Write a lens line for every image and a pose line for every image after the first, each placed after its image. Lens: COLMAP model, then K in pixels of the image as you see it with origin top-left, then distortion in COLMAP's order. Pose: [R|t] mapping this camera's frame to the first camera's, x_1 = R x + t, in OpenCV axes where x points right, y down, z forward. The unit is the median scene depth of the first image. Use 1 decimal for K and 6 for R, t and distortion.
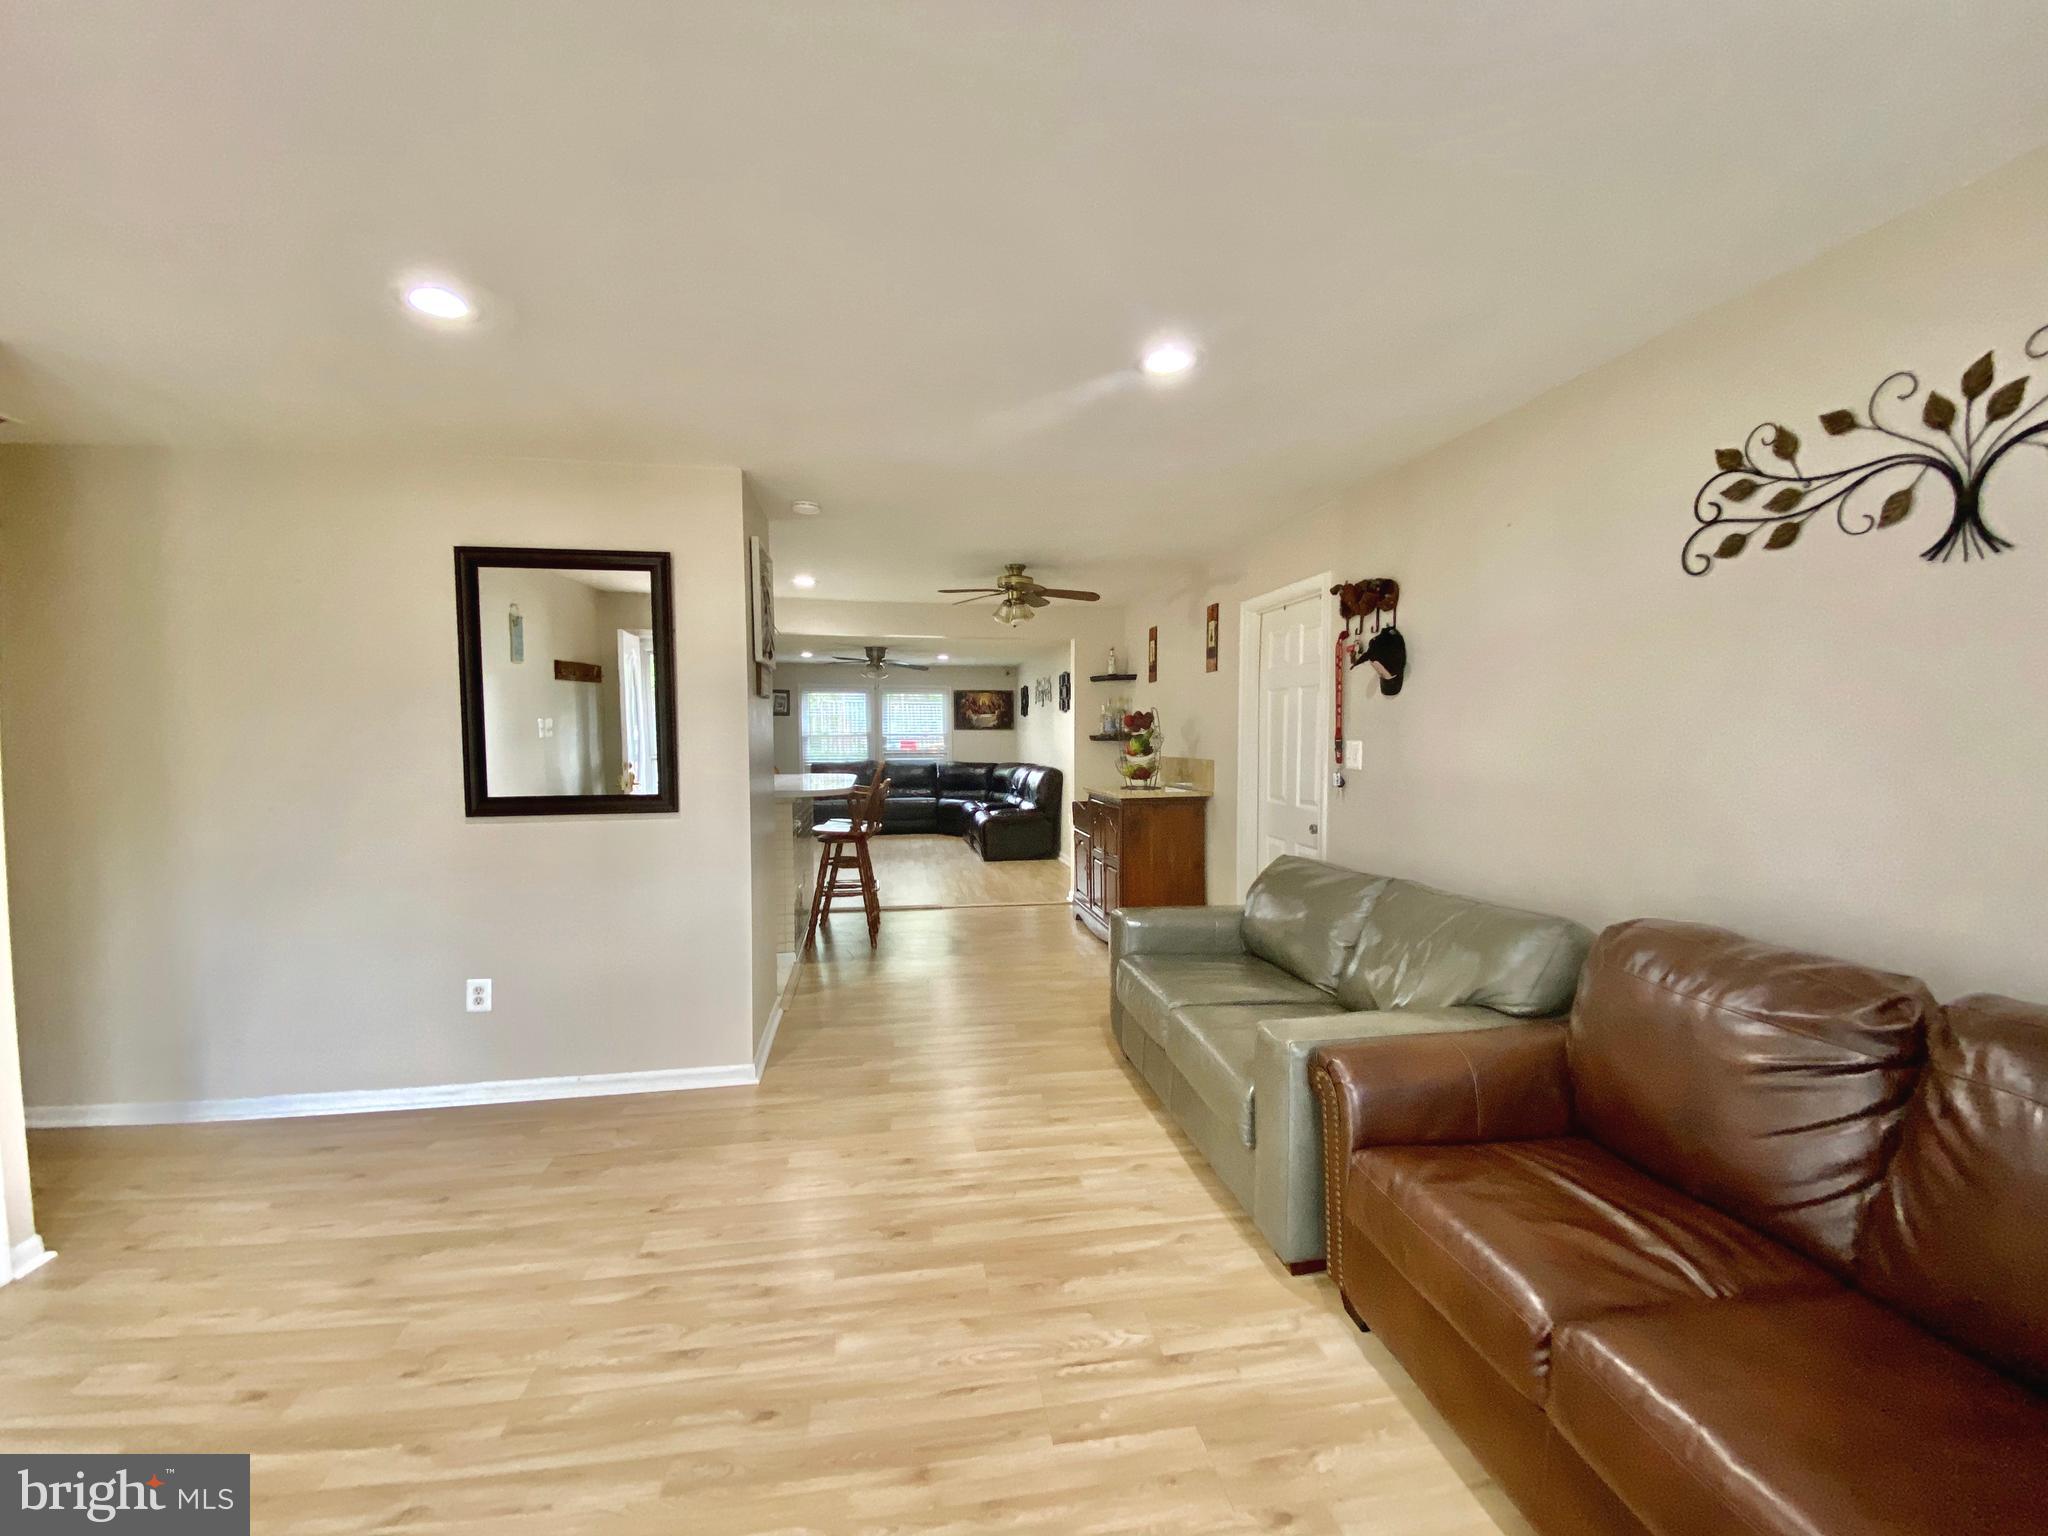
lens RADIAL K [[830.2, 0, 1024.0], [0, 830.2, 768.0], [0, 0, 1]] dist [0.013802, -0.019270]
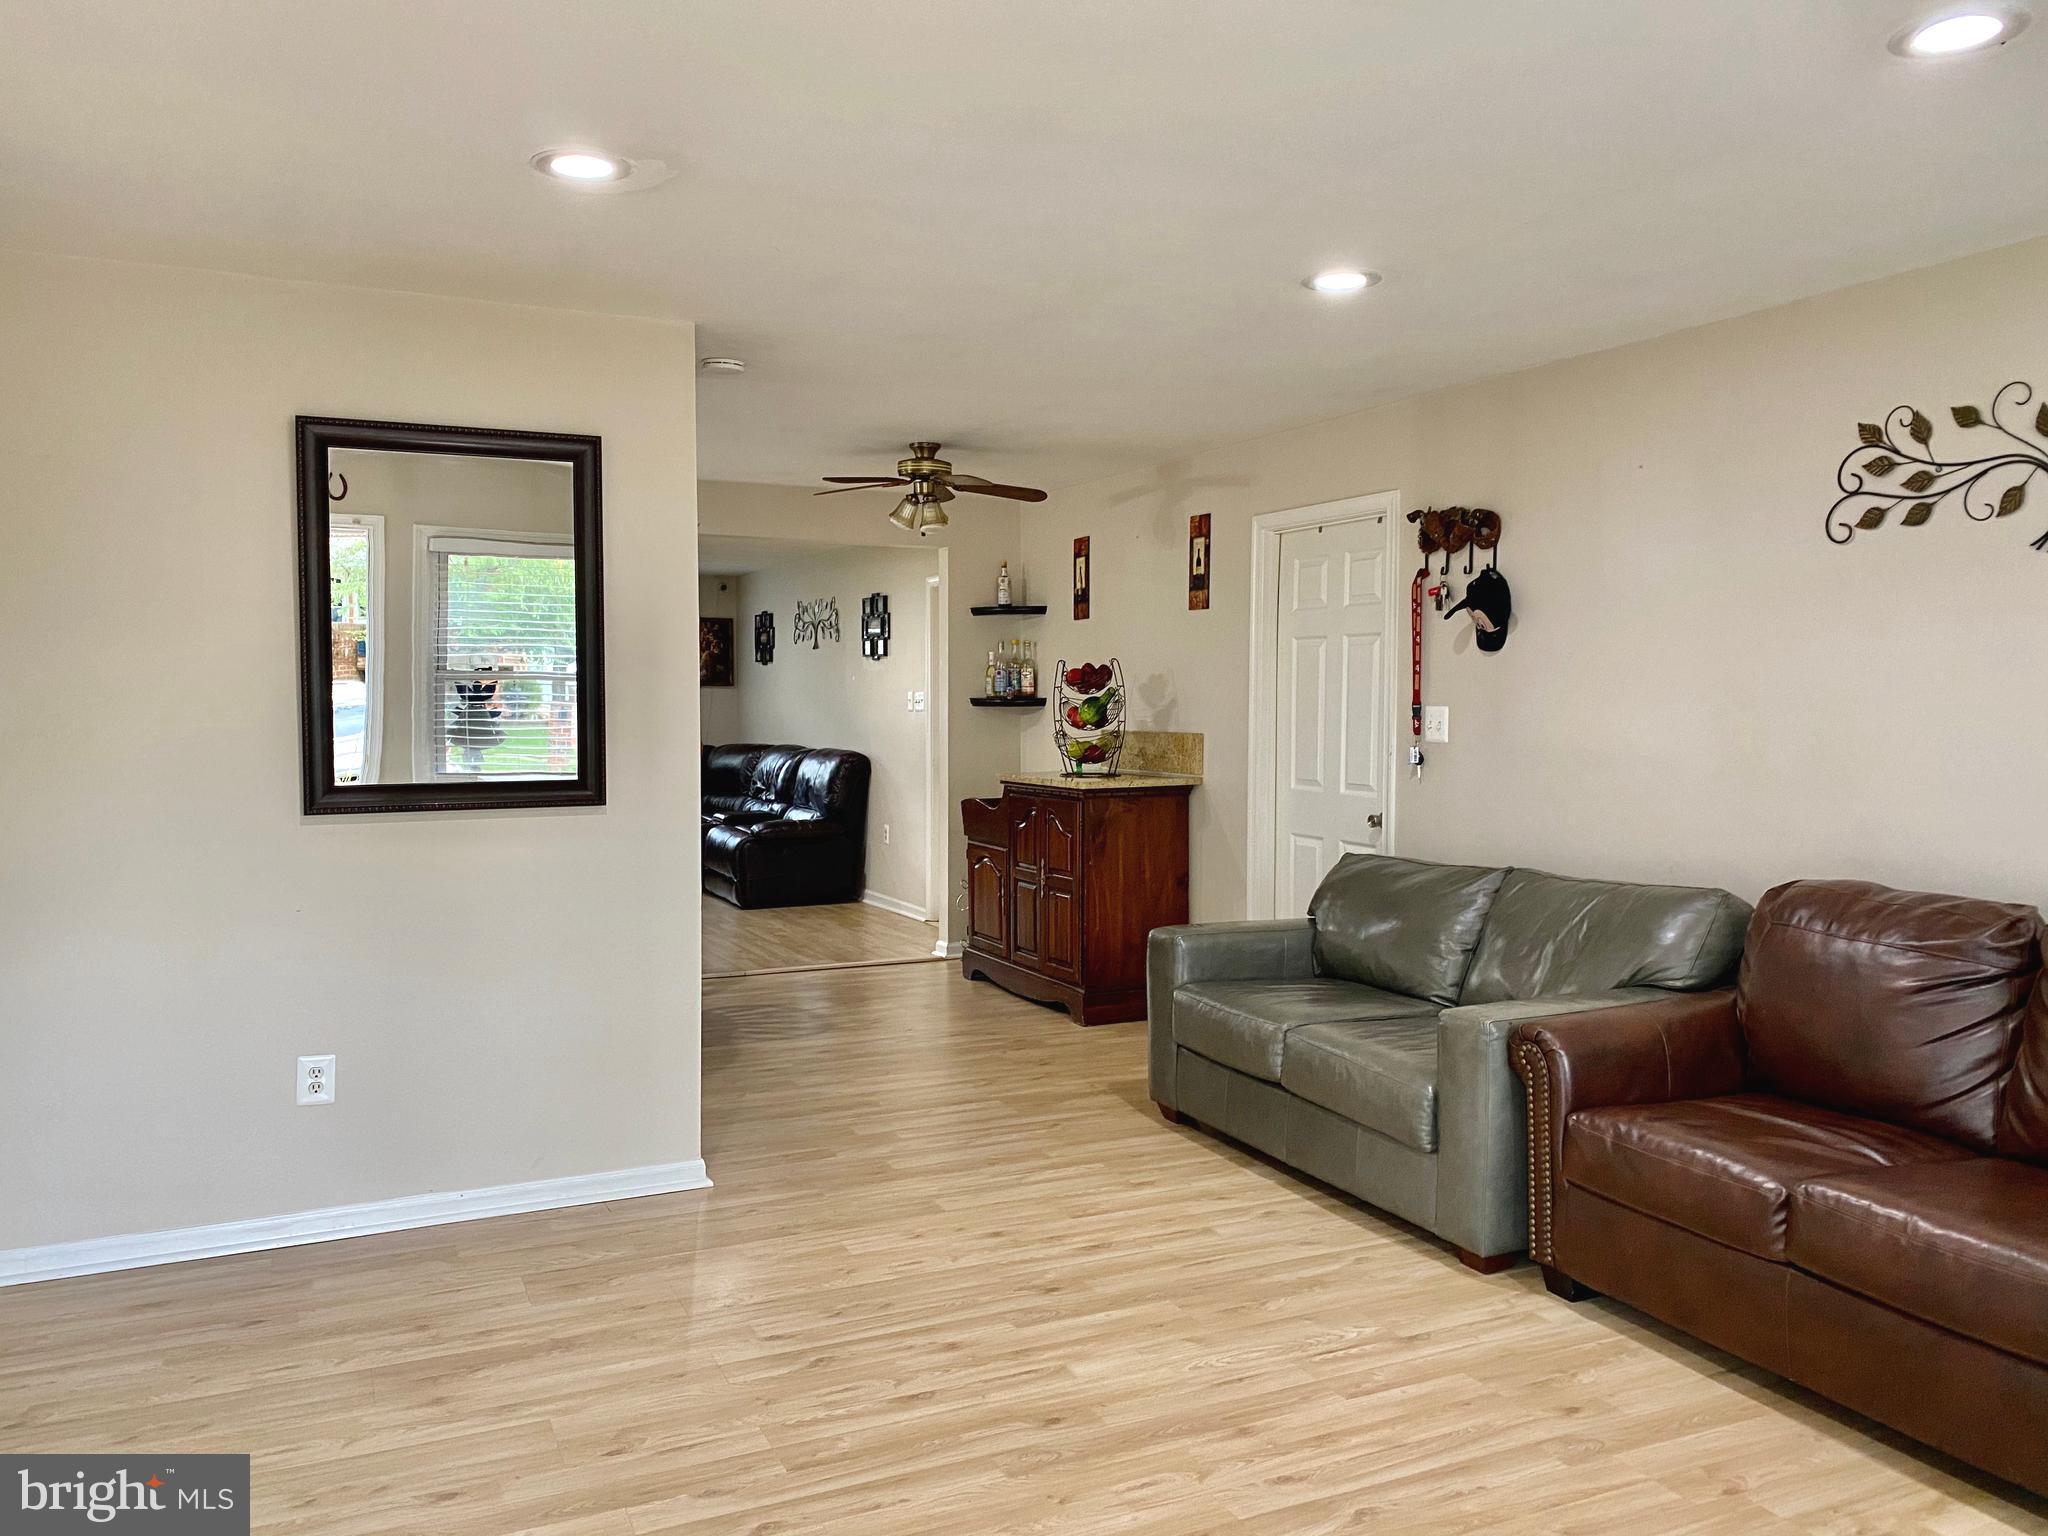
lens RADIAL K [[1561.4, 0, 1024.0], [0, 1561.4, 768.0], [0, 0, 1]] dist [0.010115, 0.003966]
pose [[0.960925, -0.007819, 0.276697, -0.629559], [0.006205, 0.999958, 0.006707, 0.021992], [-0.276738, -0.004728, 0.960934, -0.524263]]
